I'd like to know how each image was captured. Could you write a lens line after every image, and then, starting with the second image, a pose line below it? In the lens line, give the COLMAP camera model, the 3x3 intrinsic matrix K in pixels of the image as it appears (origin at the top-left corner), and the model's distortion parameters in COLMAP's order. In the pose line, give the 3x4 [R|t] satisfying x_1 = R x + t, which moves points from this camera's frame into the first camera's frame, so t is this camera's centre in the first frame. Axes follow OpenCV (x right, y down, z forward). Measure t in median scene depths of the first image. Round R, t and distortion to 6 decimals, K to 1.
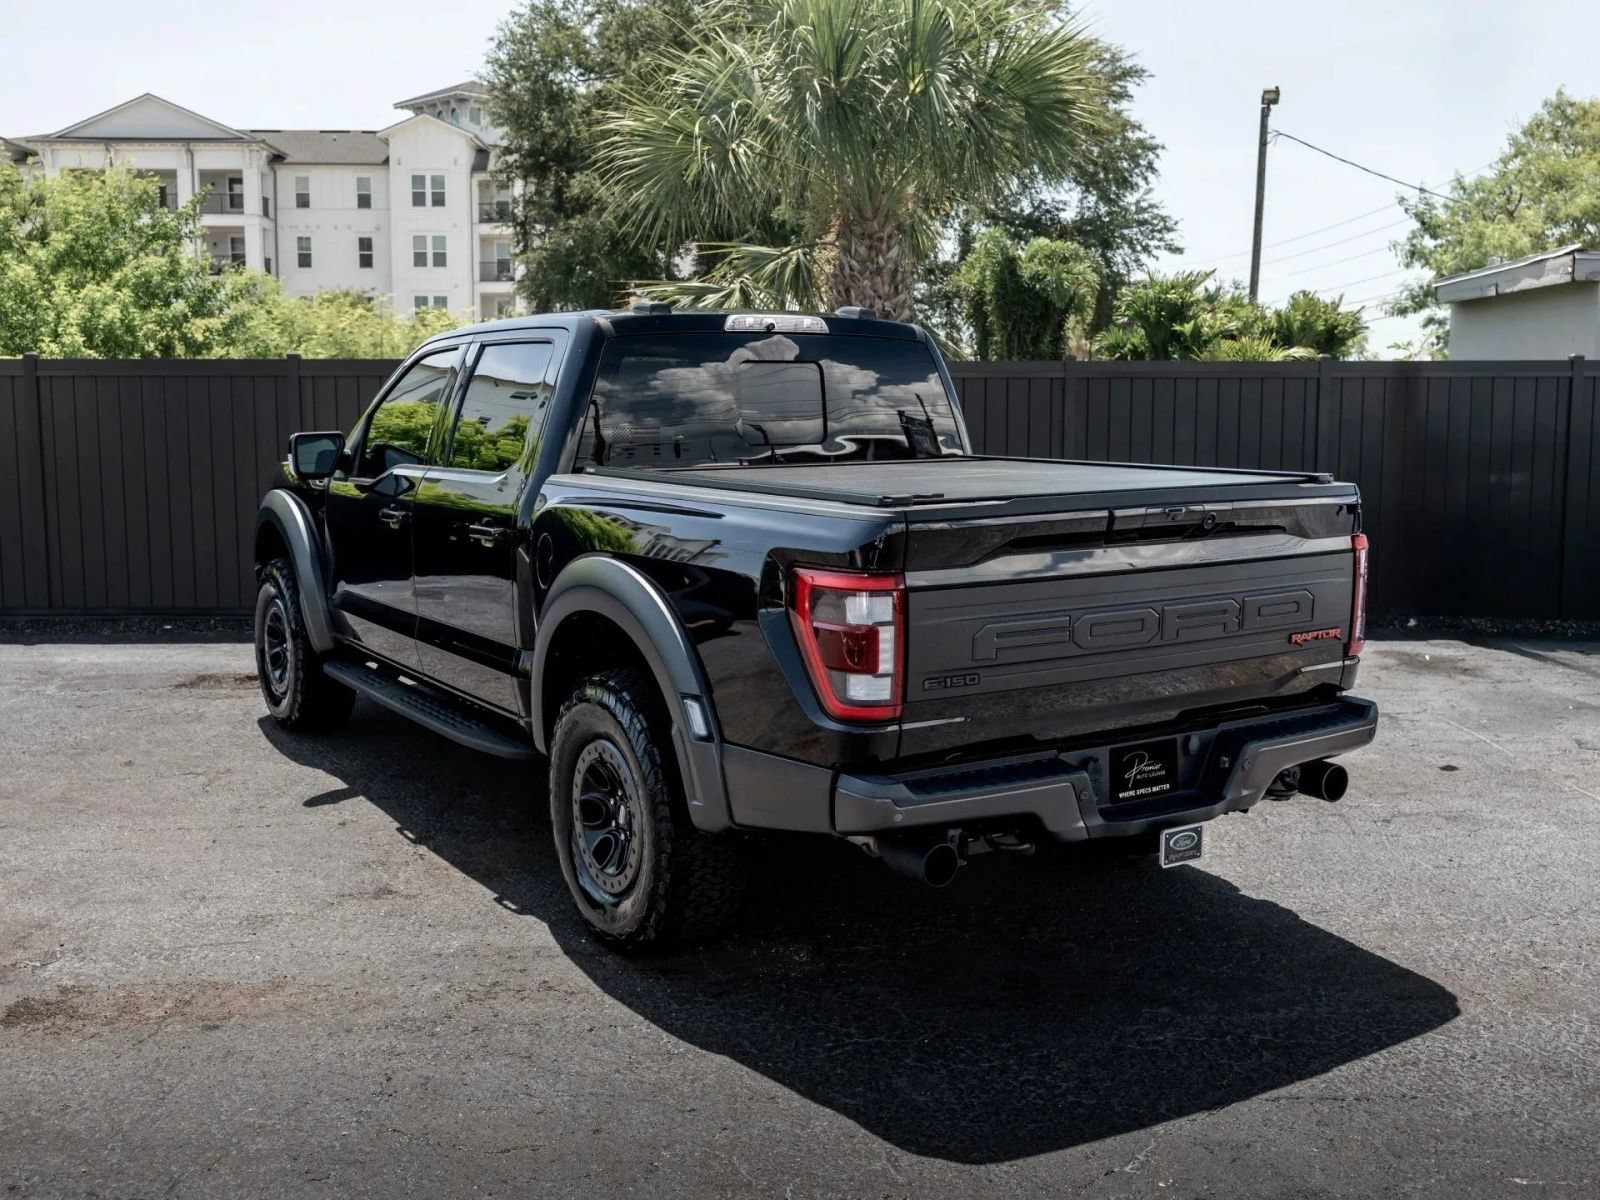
lens RADIAL K [[1607.1, 0, 800.0], [0, 1607.1, 600.0], [0, 0, 1]] dist [-0.002125, 0.001622]
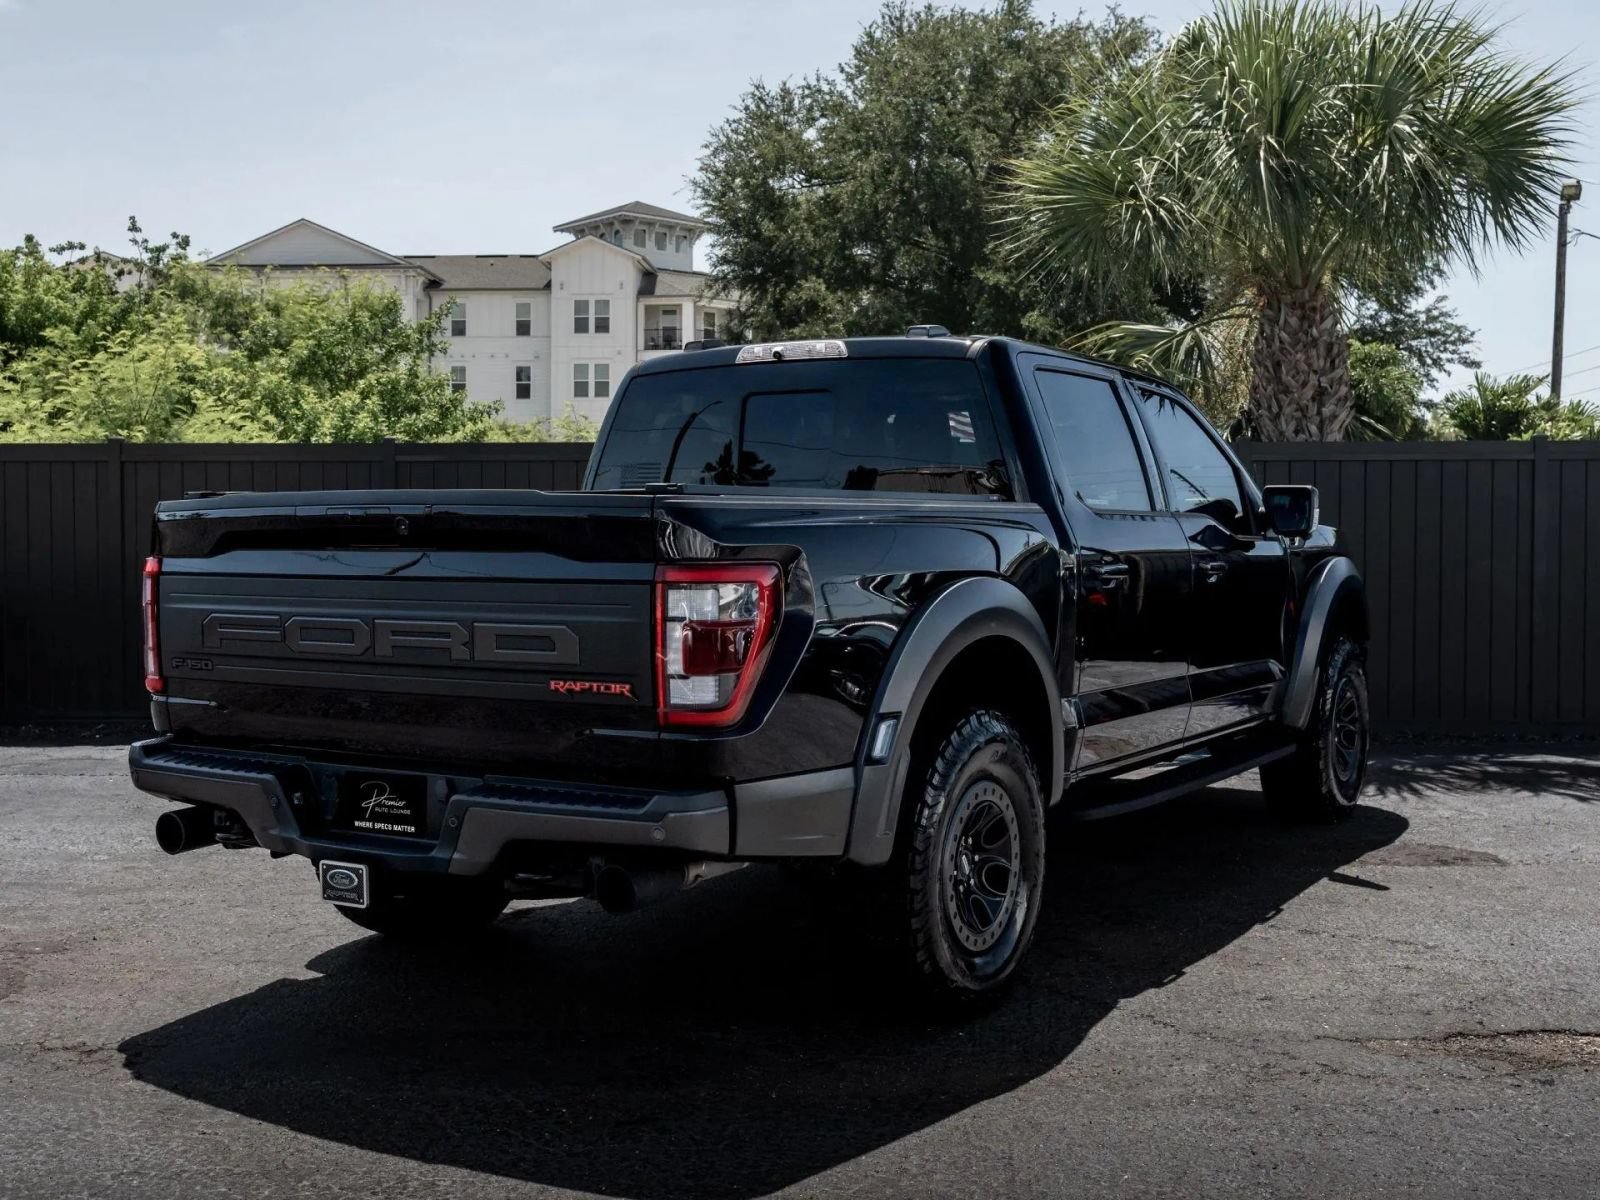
lens RADIAL K [[1790.8, 0, 800.5], [0, 1790.8, 603.0], [0, 0, 1]] dist [-0.003611, 0.000077]
pose [[0.996349, 0.002721, -0.085333, -0.070594], [-0.010719, 0.995570, -0.093413, 0.016610], [0.084701, 0.093987, 0.991964, 0.000824]]
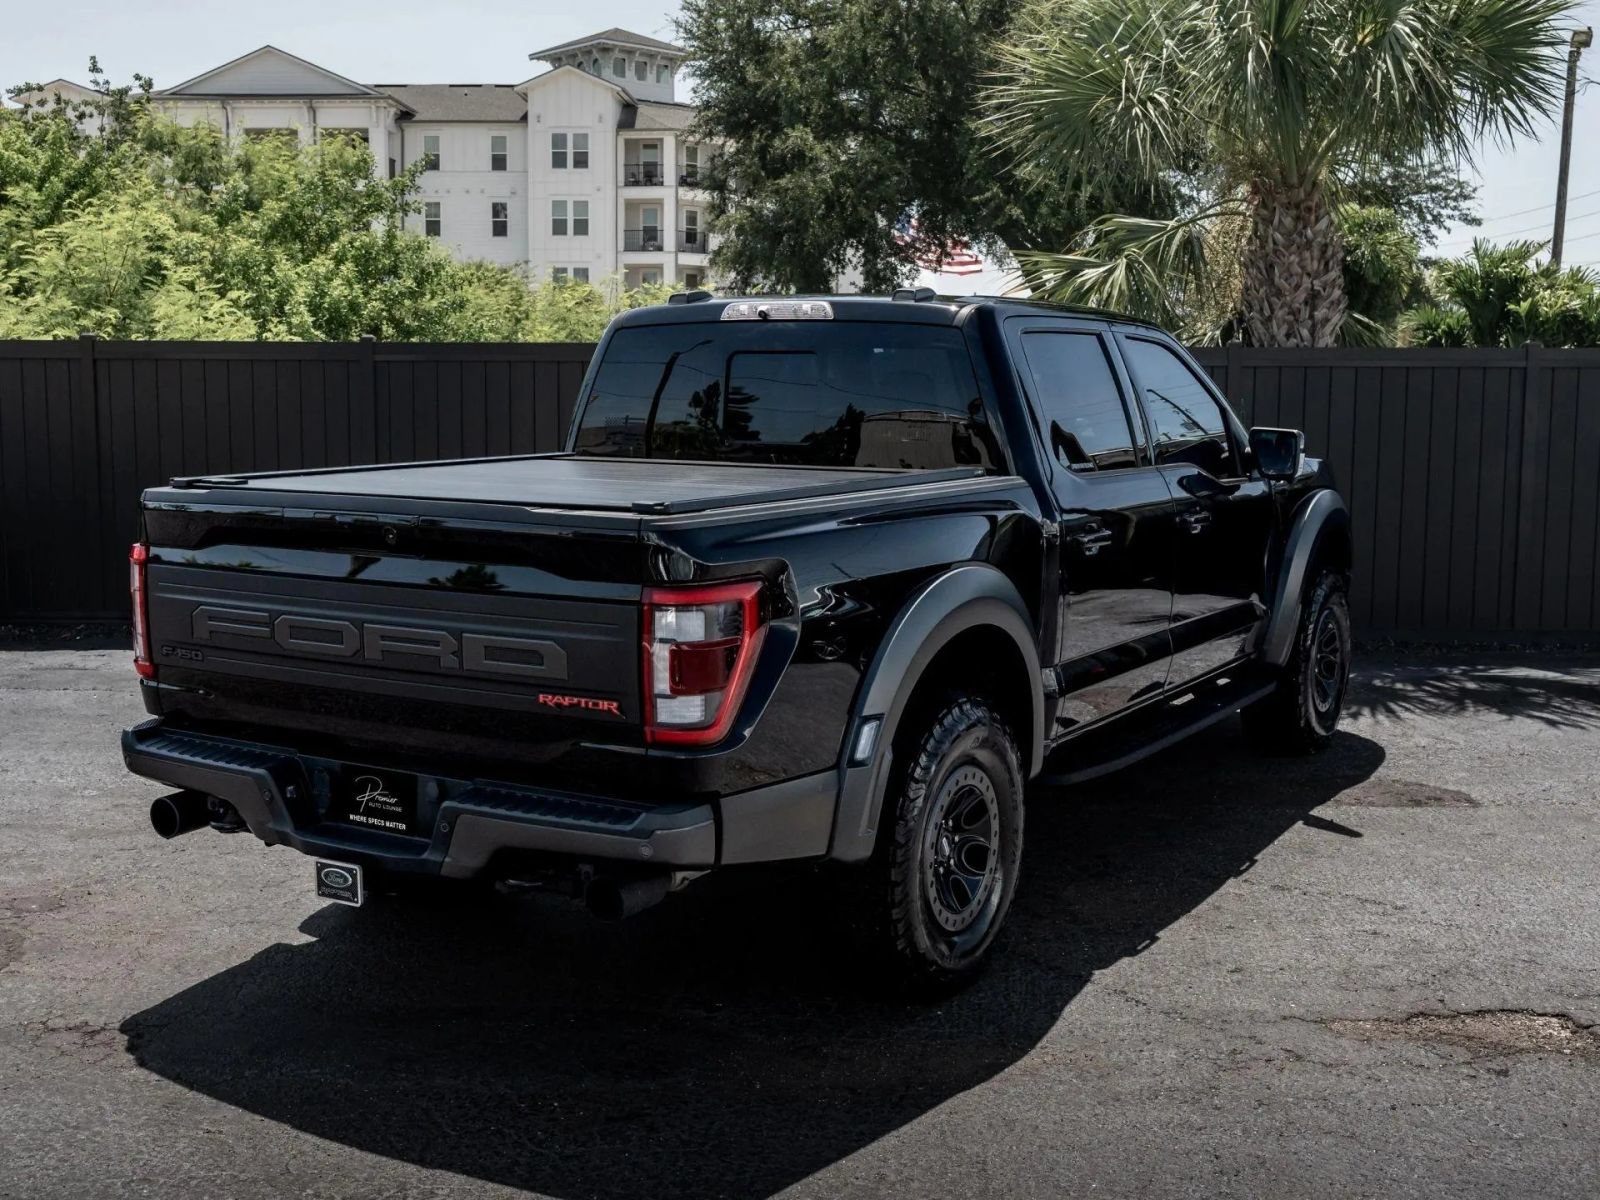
lens RADIAL K [[1819.0, 0, 802.1], [0, 1819.0, 600.1], [0, 0, 1]] dist [-0.005093, 0.005980]
pose [[0.997099, 0.013843, -0.074843, -0.070409], [-0.014274, 0.999884, -0.005227, -0.000637], [0.074762, 0.006280, 0.997182, -0.005170]]
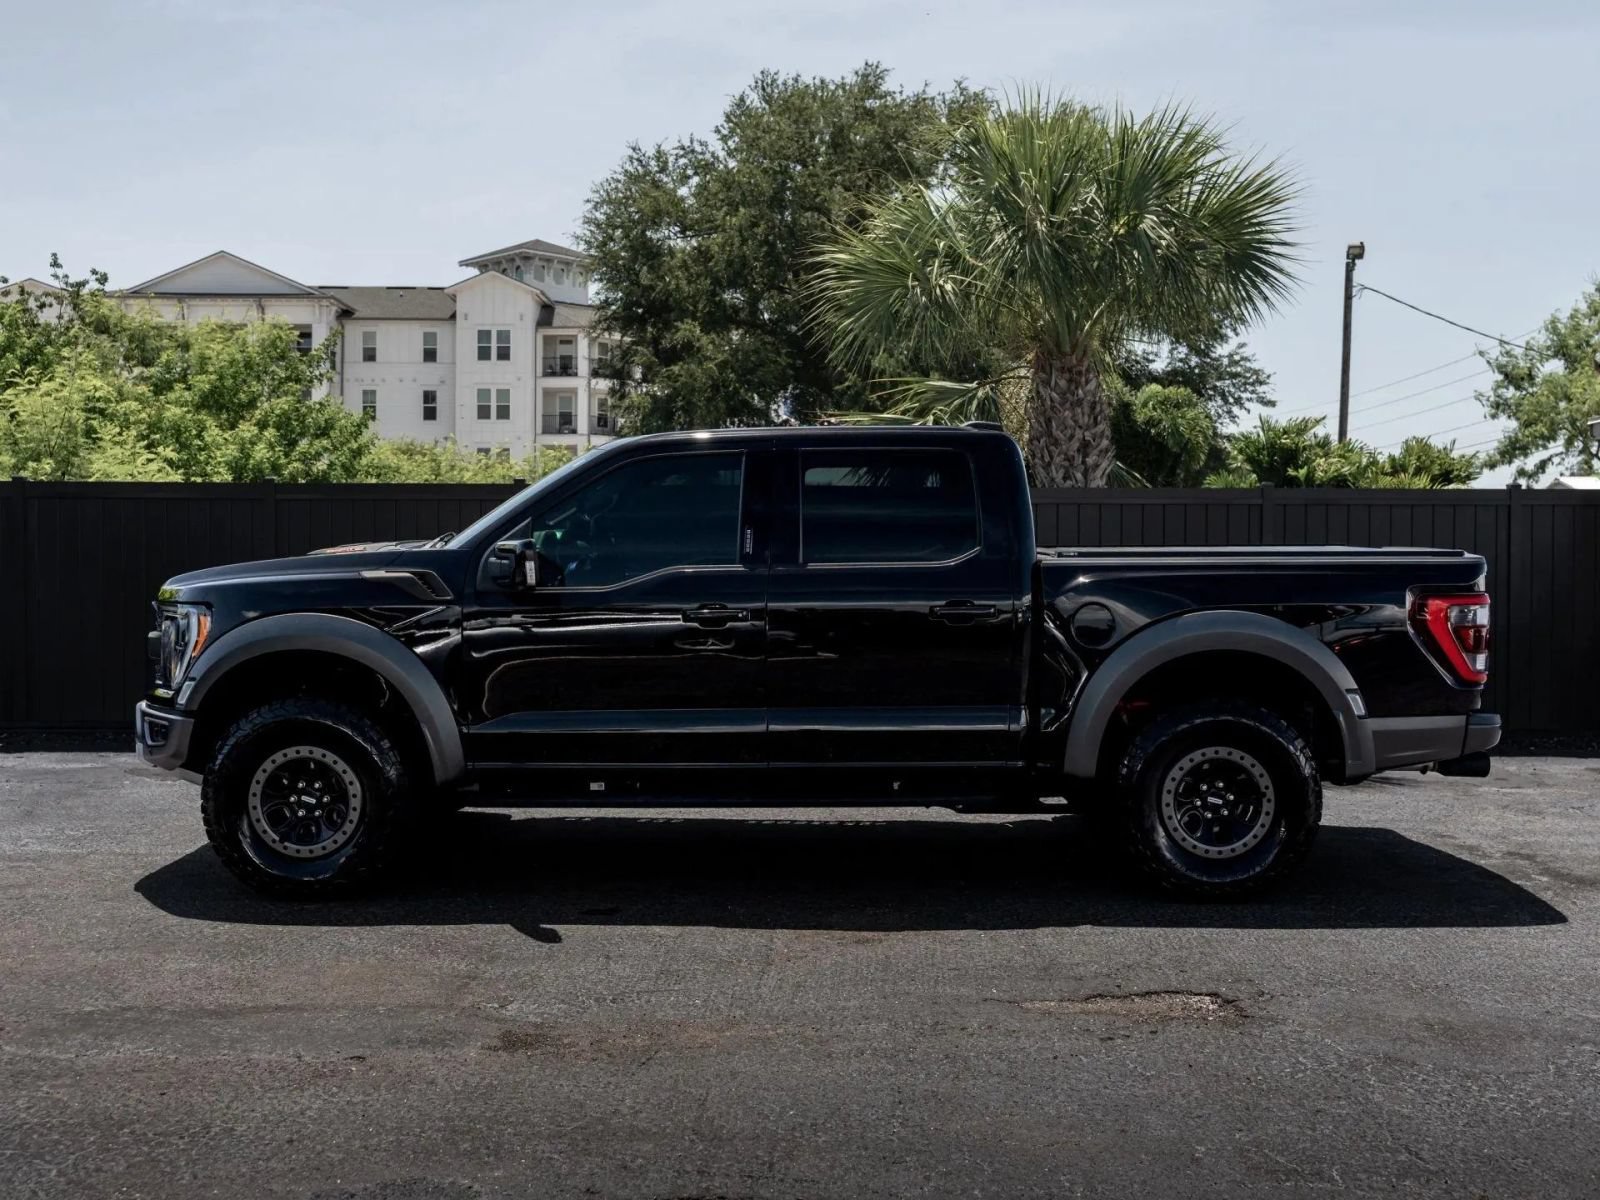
lens RADIAL K [[1644.0, 0, 807.7], [0, 1644.0, 596.7], [0, 0, 1]] dist [-0.001855, 0.004839]
pose [[0.999849, 0.004091, -0.016901, -0.050928], [-0.005757, 0.994998, -0.099732, 0.012989], [0.016408, 0.099815, 0.994871, -0.023307]]
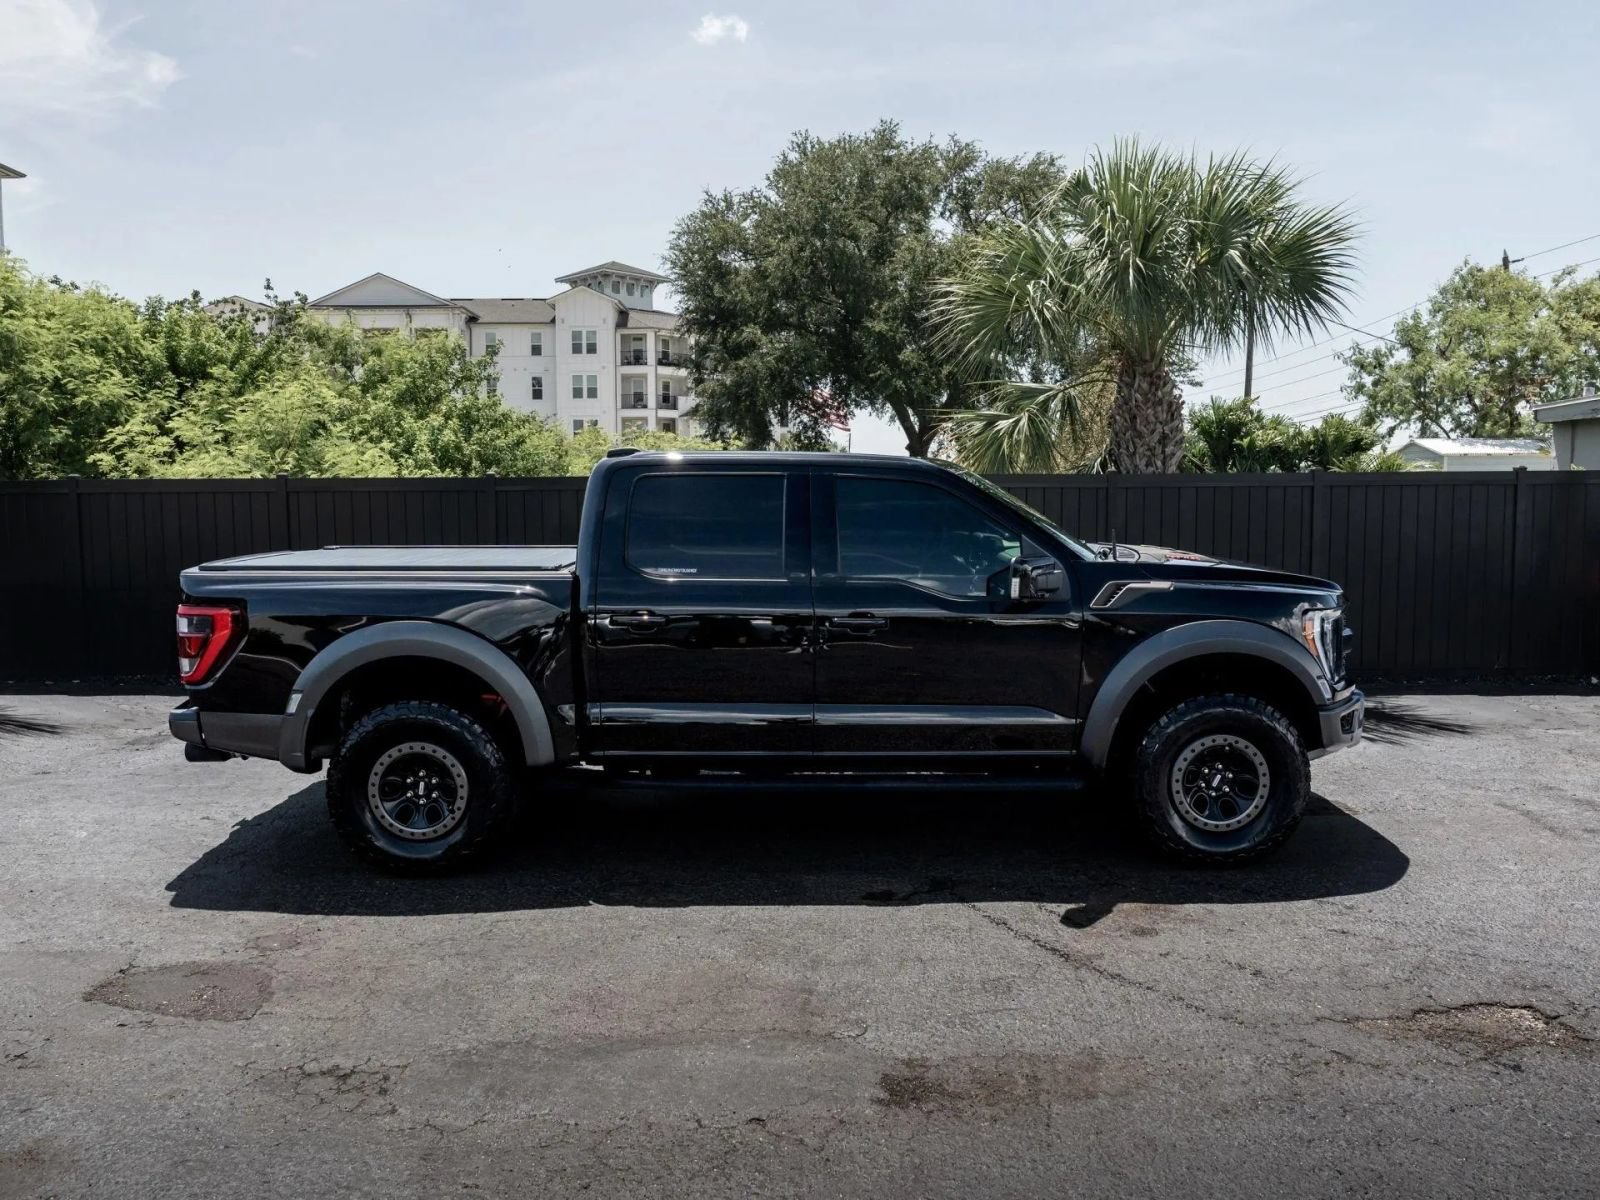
lens RADIAL K [[1196.0, 0, 810.0], [0, 1196.0, 595.5], [0, 0, 1]] dist [-0.006238, -0.005243]
pose [[0.999916, -0.006191, -0.011369, -0.100717], [0.005745, 0.999228, -0.038865, -0.009012], [0.011601, 0.038796, 0.999180, 0.033364]]
